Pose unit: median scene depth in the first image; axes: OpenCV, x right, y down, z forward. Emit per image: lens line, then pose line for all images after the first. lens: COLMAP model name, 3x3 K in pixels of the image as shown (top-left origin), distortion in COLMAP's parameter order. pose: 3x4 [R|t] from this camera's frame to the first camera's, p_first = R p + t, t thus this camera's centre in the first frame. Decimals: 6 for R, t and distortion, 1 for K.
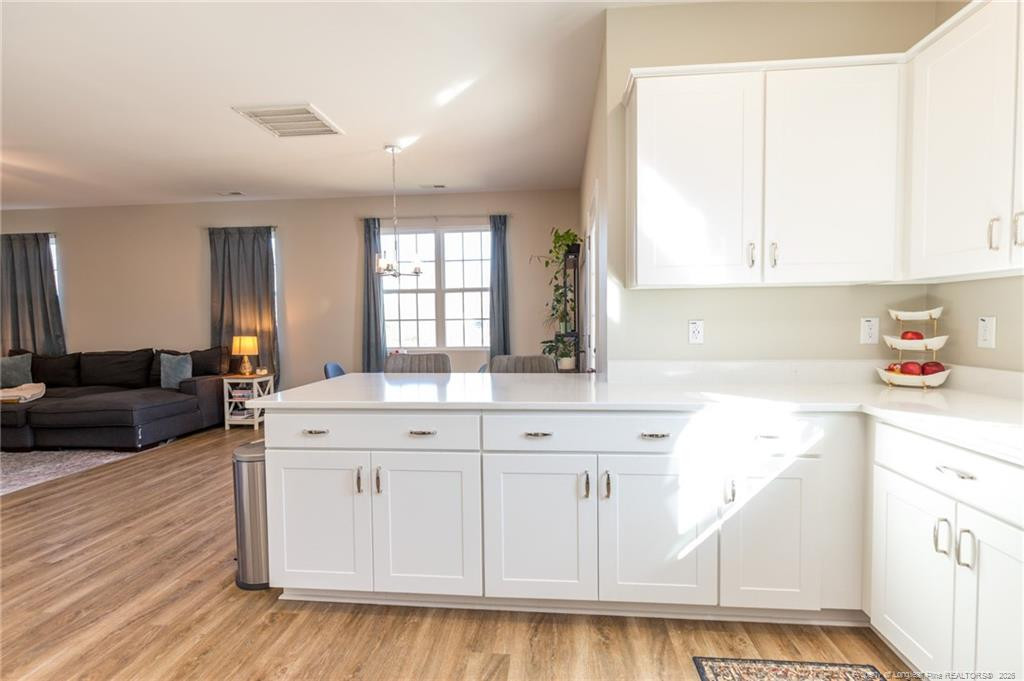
lens RADIAL K [[504.7, 0, 512.9], [0, 504.7, 345.9], [0, 0, 1]] dist [-0.003107, -0.000866]
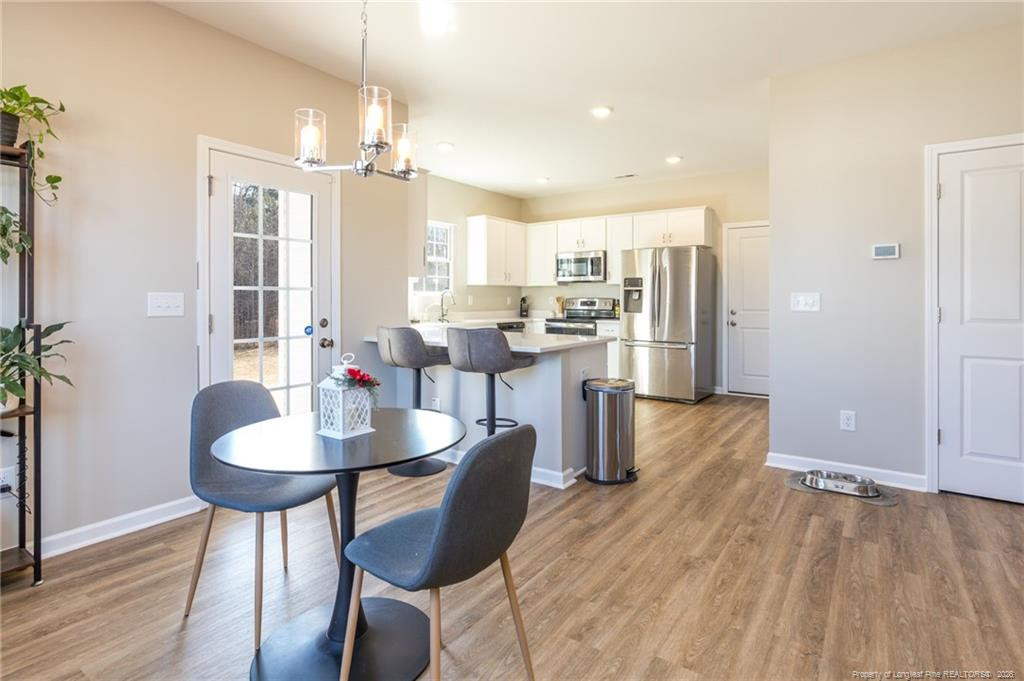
lens RADIAL K [[537.1, 0, 516.7], [0, 537.1, 293.4], [0, 0, 1]] dist [0.004919, 0.000464]
pose [[-0.872949, 0.014928, 0.487582, -0.414261], [0.033724, 0.998987, 0.029793, -0.041693], [-0.486644, 0.042451, -0.872569, 1.017138]]
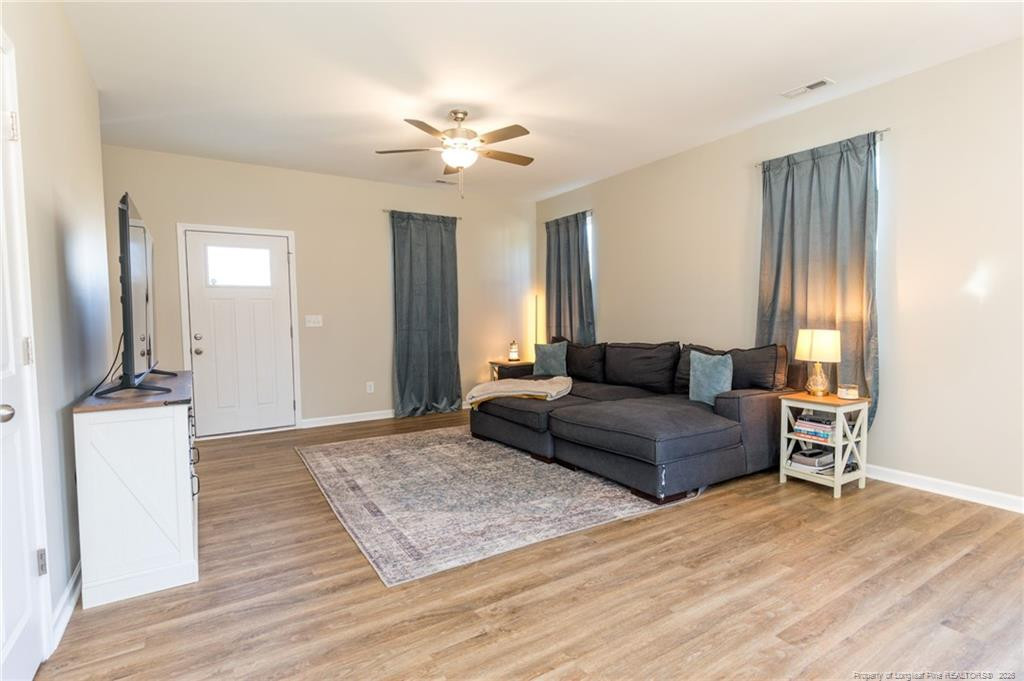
lens RADIAL K [[504.7, 0, 512.9], [0, 504.7, 345.9], [0, 0, 1]] dist [-0.003107, -0.000866]
pose [[0.607620, 0.051886, -0.792532, -0.291587], [-0.033490, 0.998650, 0.039703, -0.011713], [0.793522, 0.002418, 0.608537, 0.372787]]
